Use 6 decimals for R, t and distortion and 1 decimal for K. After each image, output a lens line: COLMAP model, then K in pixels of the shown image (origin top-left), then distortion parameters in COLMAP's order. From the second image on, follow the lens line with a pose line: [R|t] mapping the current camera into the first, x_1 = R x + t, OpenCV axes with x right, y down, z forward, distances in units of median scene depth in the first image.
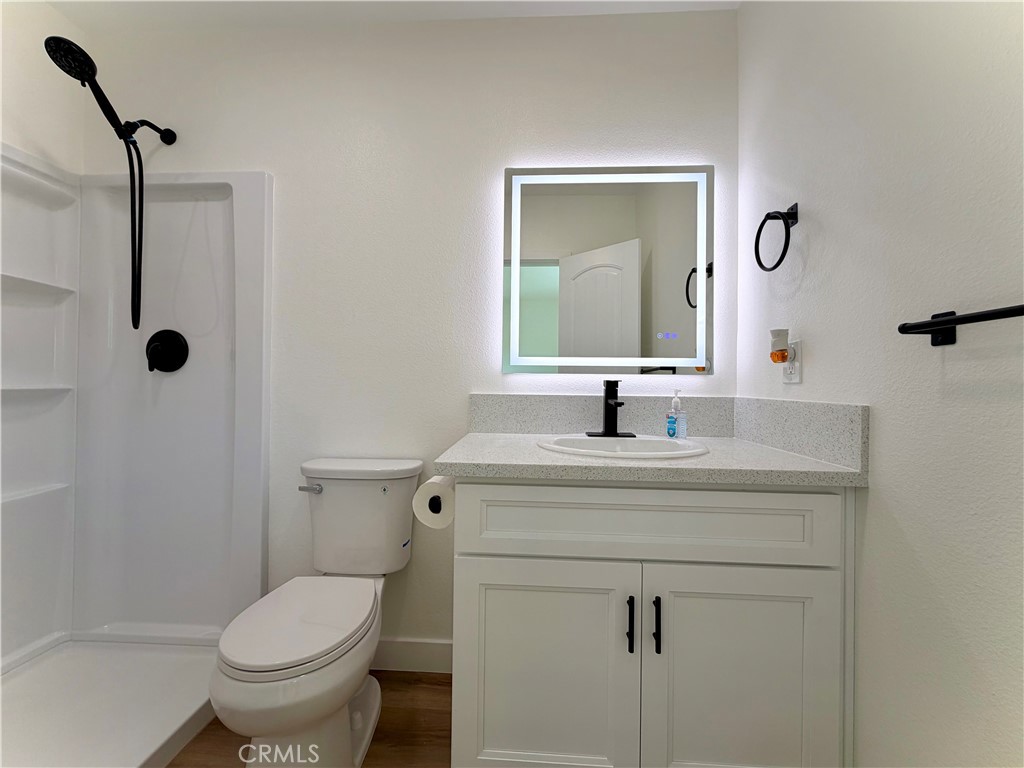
lens RADIAL K [[414.1, 0, 512.4], [0, 414.1, 380.2], [0, 0, 1]] dist [0.000370, 0.000203]
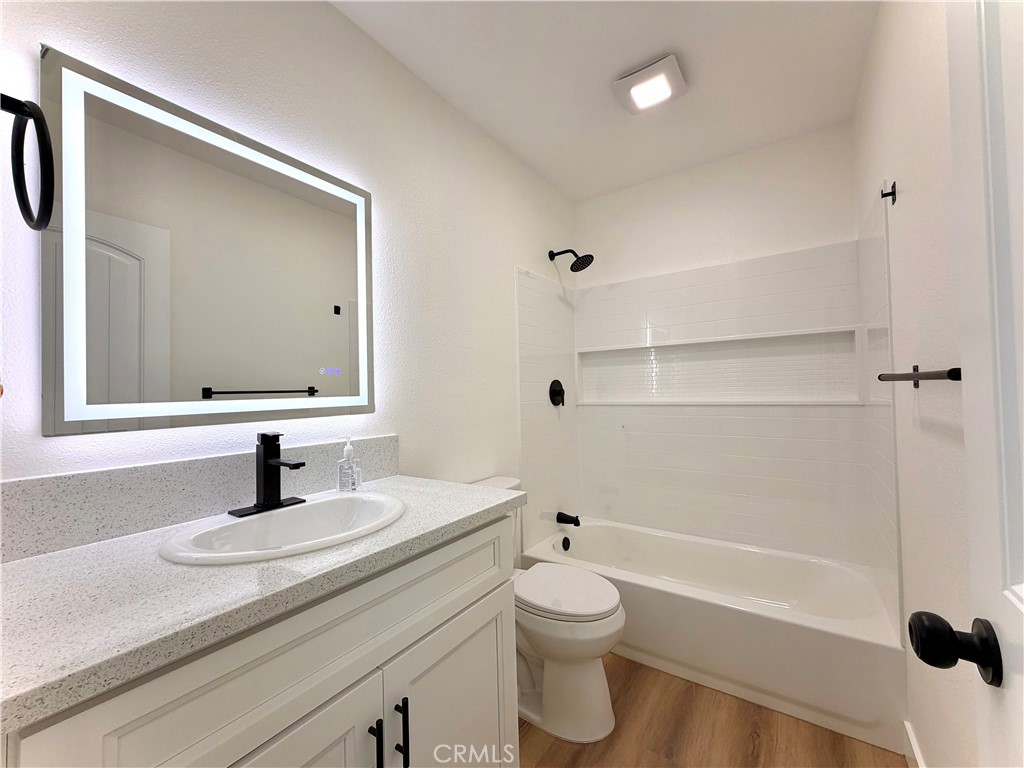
lens RADIAL K [[413.3, 0, 512.0], [0, 413.3, 384.0], [0, 0, 1]] dist [-0.000674, -0.000096]
pose [[0.514025, -0.007377, 0.857744, -0.180560], [0.020498, 0.999783, -0.003685, -0.078642], [-0.857530, 0.019476, 0.514065, 0.268206]]
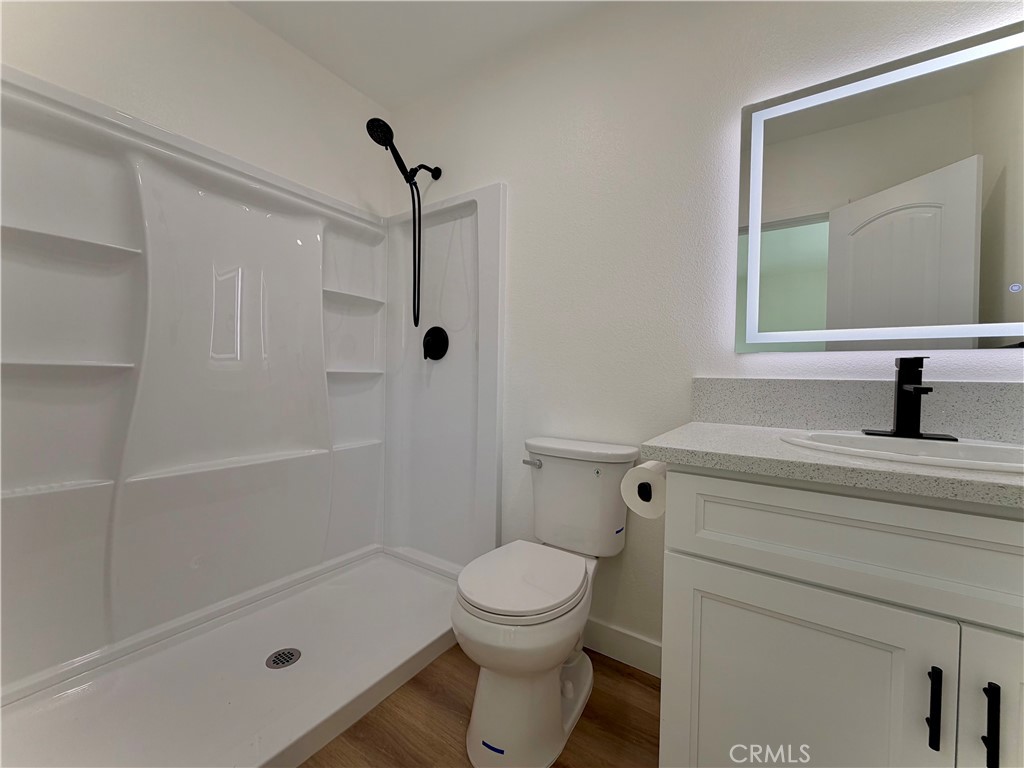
lens RADIAL K [[413.3, 0, 512.0], [0, 413.3, 384.0], [0, 0, 1]] dist [-0.000674, -0.000096]
pose [[0.849322, 0.009120, -0.527796, 0.037921], [-0.001252, 0.999883, 0.015264, 0.037301], [0.527874, -0.012304, 0.849234, 0.050753]]
